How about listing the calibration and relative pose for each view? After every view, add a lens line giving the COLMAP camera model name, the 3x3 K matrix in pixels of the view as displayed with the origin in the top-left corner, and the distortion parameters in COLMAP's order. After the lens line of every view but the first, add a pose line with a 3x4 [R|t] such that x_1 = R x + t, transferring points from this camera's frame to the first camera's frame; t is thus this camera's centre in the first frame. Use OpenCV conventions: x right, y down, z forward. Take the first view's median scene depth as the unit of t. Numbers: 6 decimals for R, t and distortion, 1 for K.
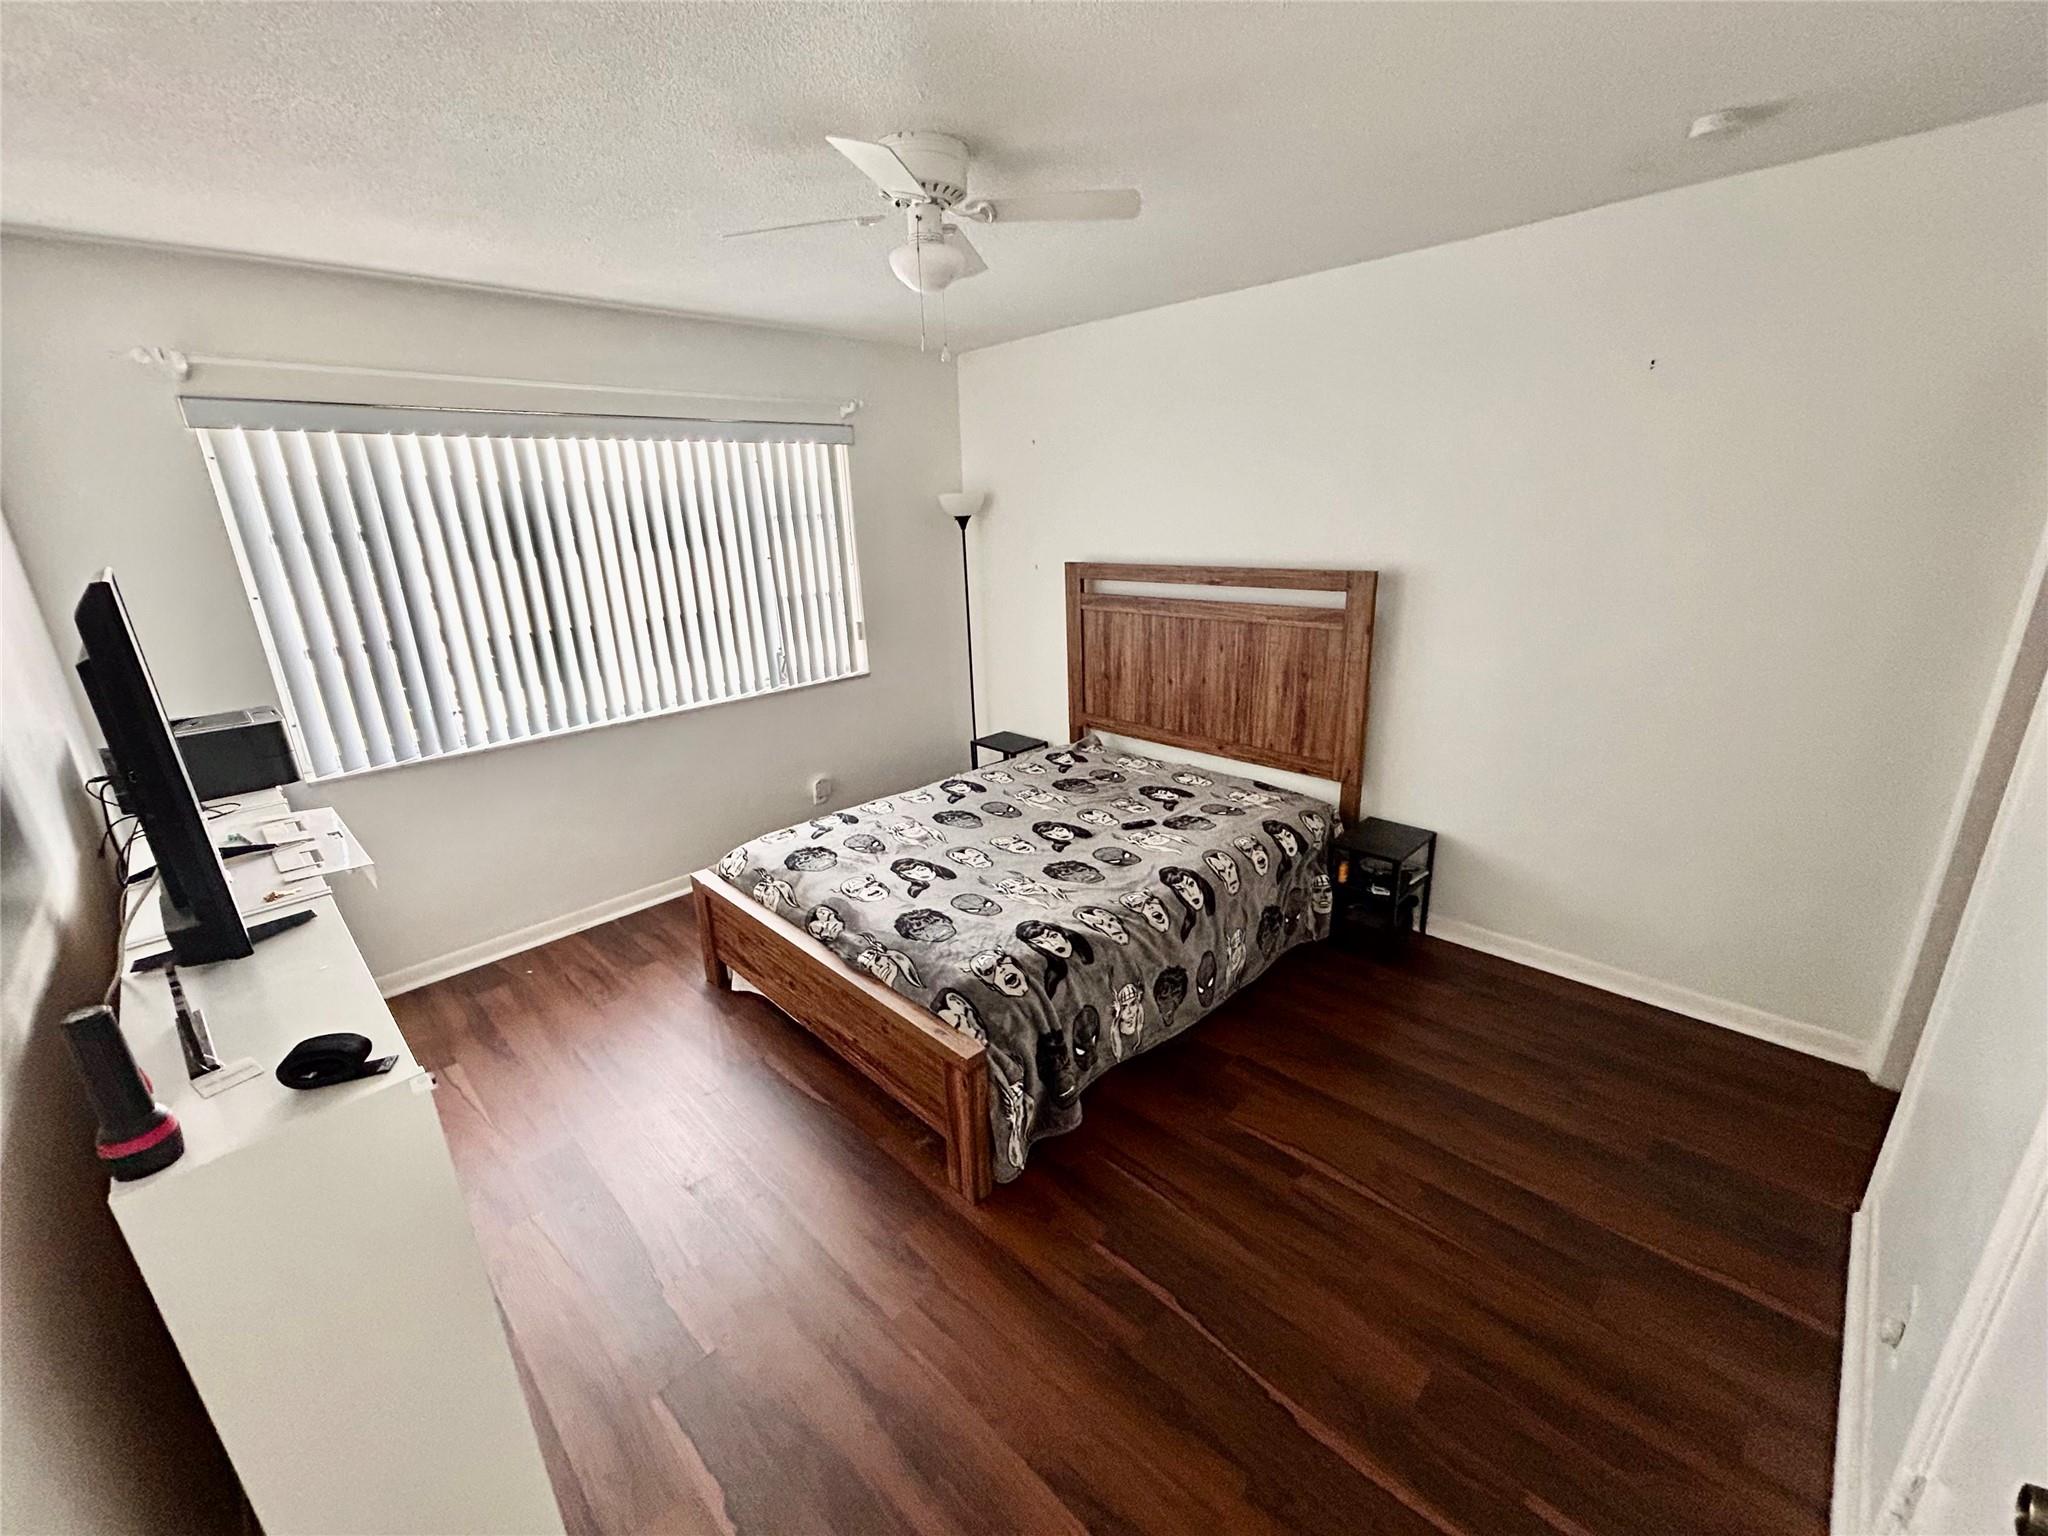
lens RADIAL K [[826.1, 0, 1023.6], [0, 826.1, 764.3], [0, 0, 1]] dist [-0.005436, -0.000440]
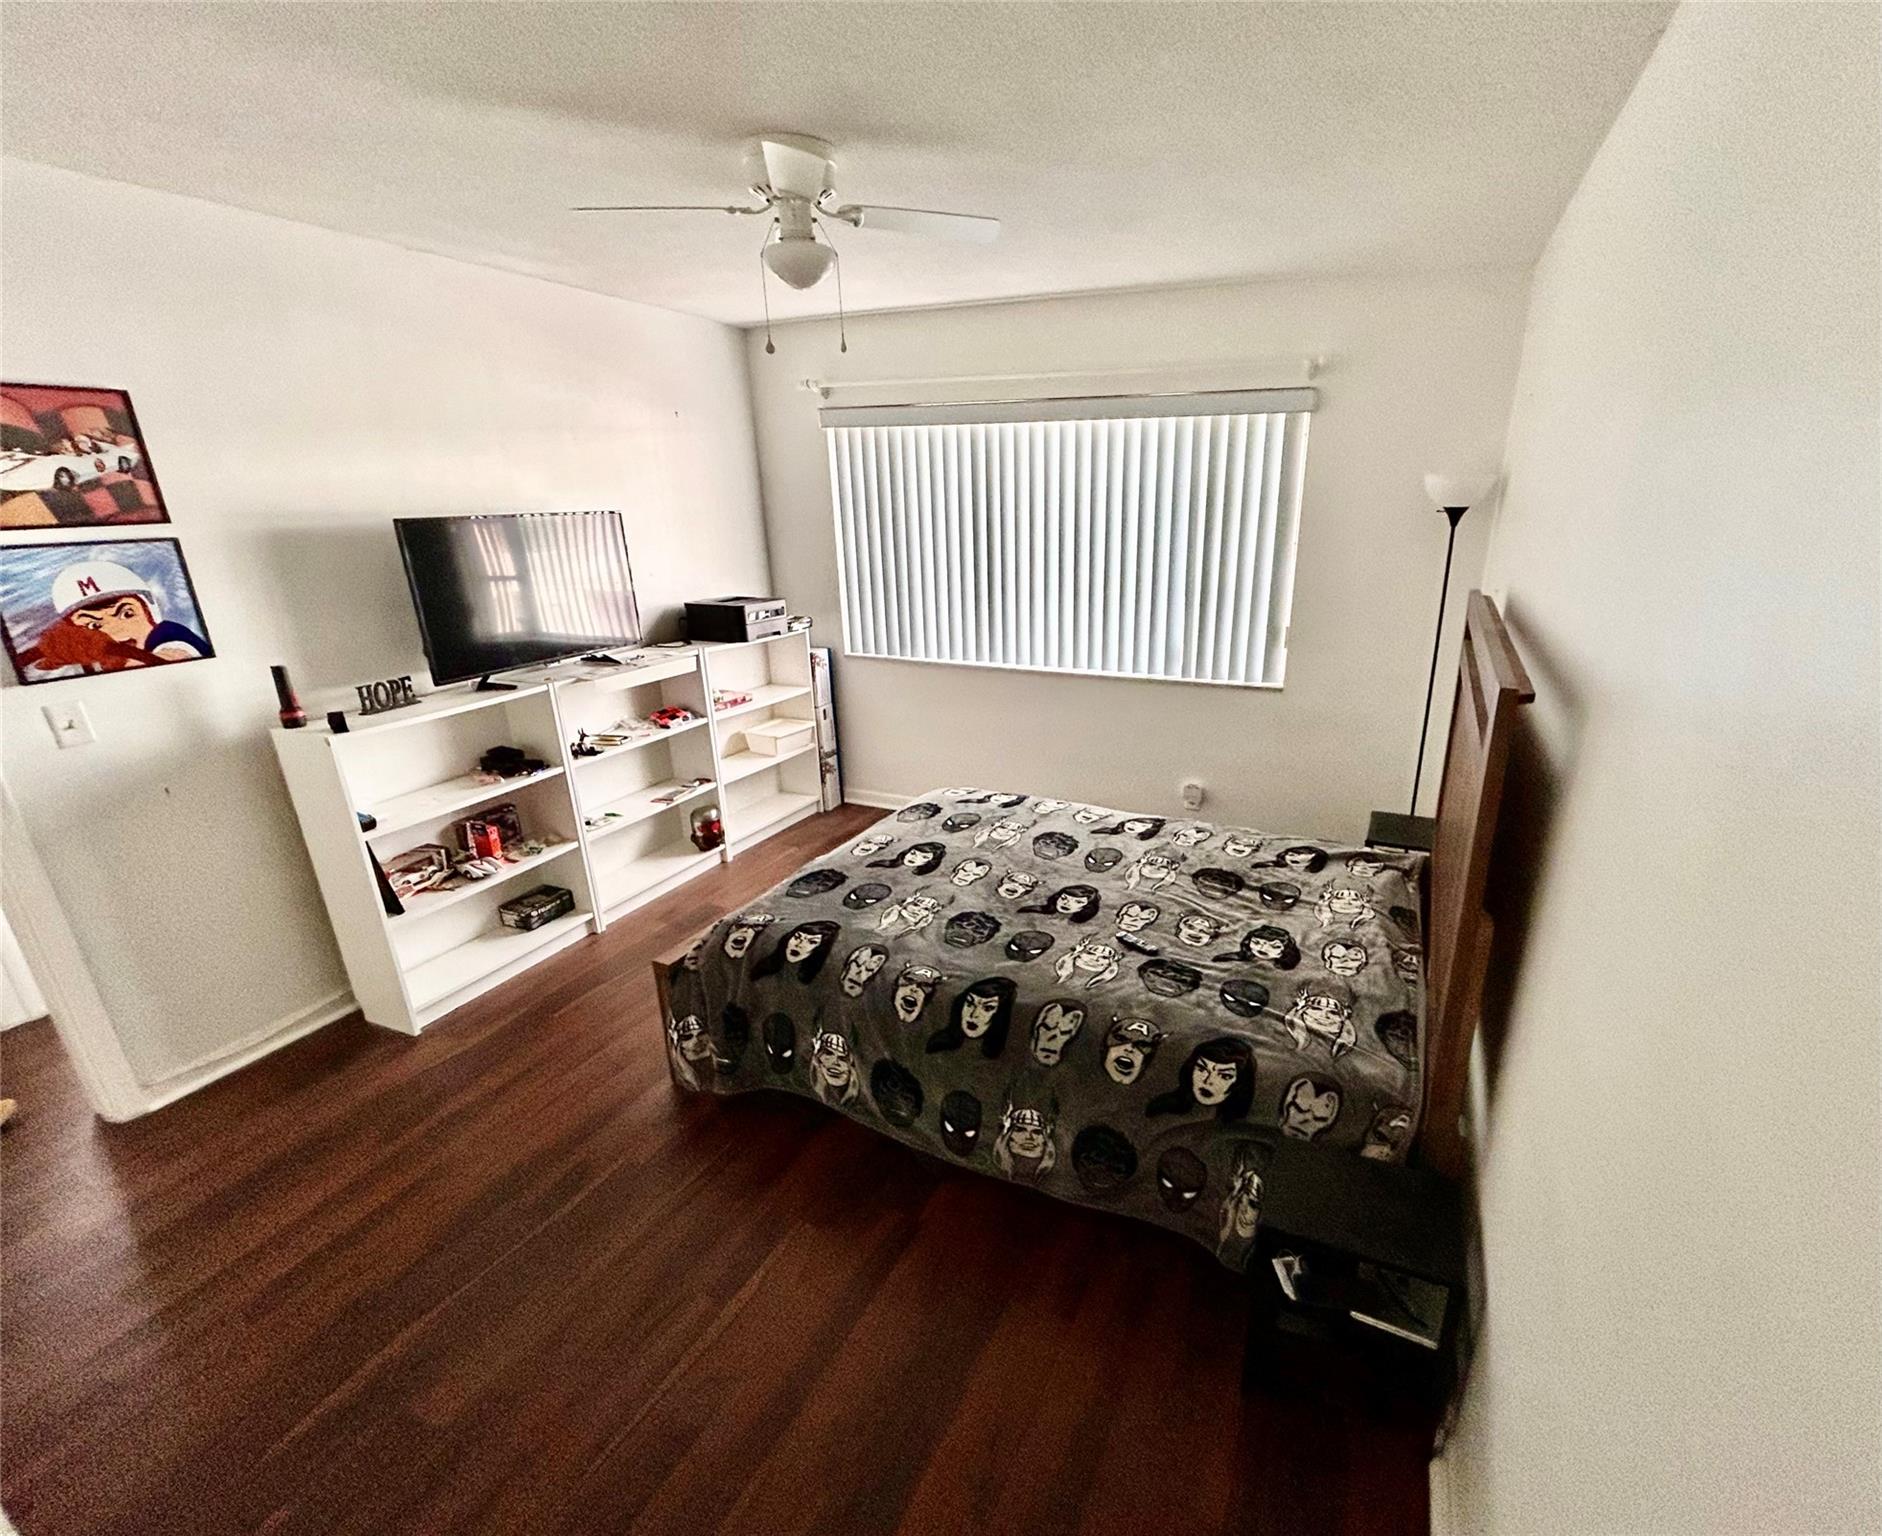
lens RADIAL K [[869.7, 0, 988.2], [0, 869.7, 771.5], [0, 0, 1]] dist [0.004405, 0.000005]
pose [[0.377654, 0.321651, -0.868285, 0.647806], [-0.287169, 0.932175, 0.220417, -0.184102], [0.880291, 0.166103, 0.444408, 0.470669]]
